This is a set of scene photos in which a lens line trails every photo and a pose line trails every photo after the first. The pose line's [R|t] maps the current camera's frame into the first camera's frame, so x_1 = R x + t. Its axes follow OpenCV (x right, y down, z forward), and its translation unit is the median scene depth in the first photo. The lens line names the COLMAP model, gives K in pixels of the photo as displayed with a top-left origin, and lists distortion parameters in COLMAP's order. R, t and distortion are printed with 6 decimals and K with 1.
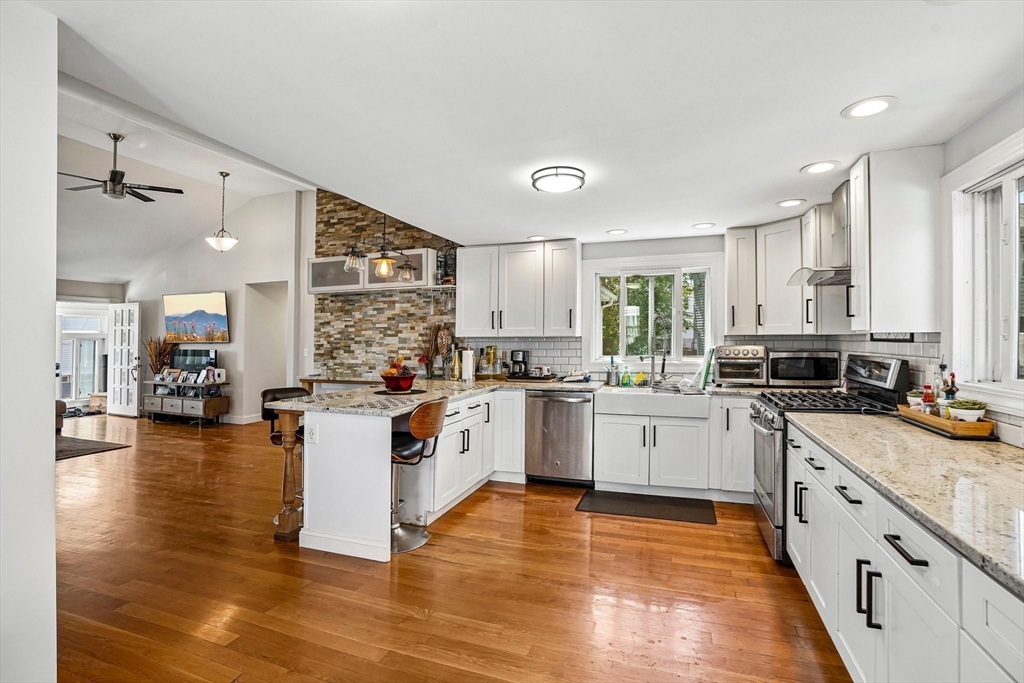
lens RADIAL K [[470.8, 0, 502.8], [0, 470.8, 318.6], [0, 0, 1]] dist [-0.041649, 0.007550]
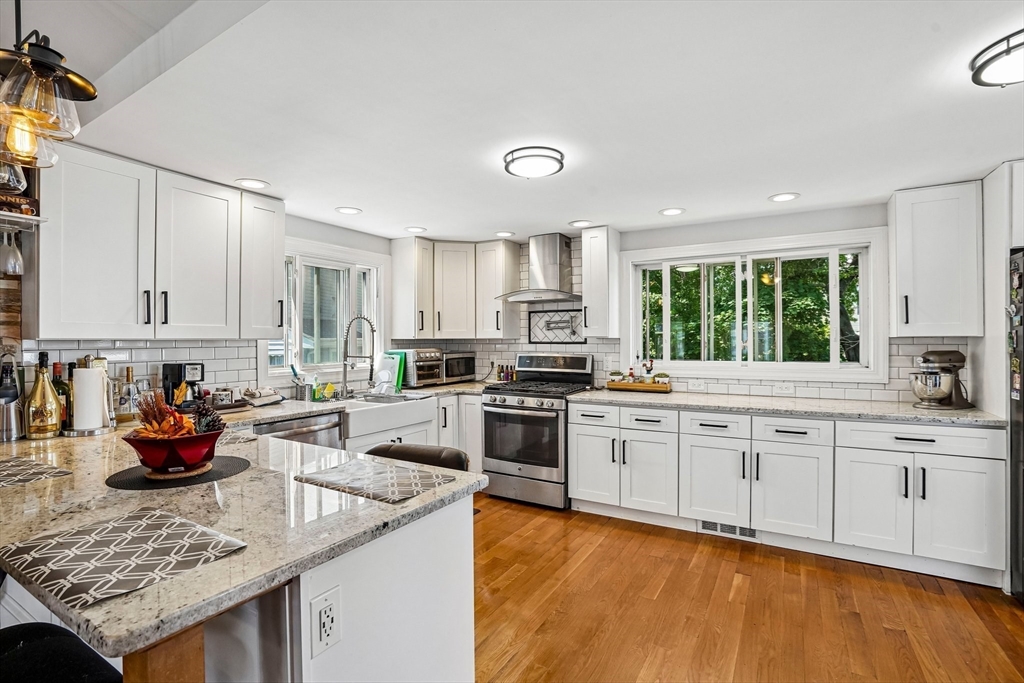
lens RADIAL K [[470.8, 0, 512.4], [0, 470.8, 332.5], [0, 0, 1]] dist [-0.041649, 0.007550]
pose [[0.215961, 0.018803, 0.976221, -0.515493], [-0.036171, 0.999282, -0.011245, 0.025658], [-0.975732, -0.032882, 0.216487, 0.580014]]
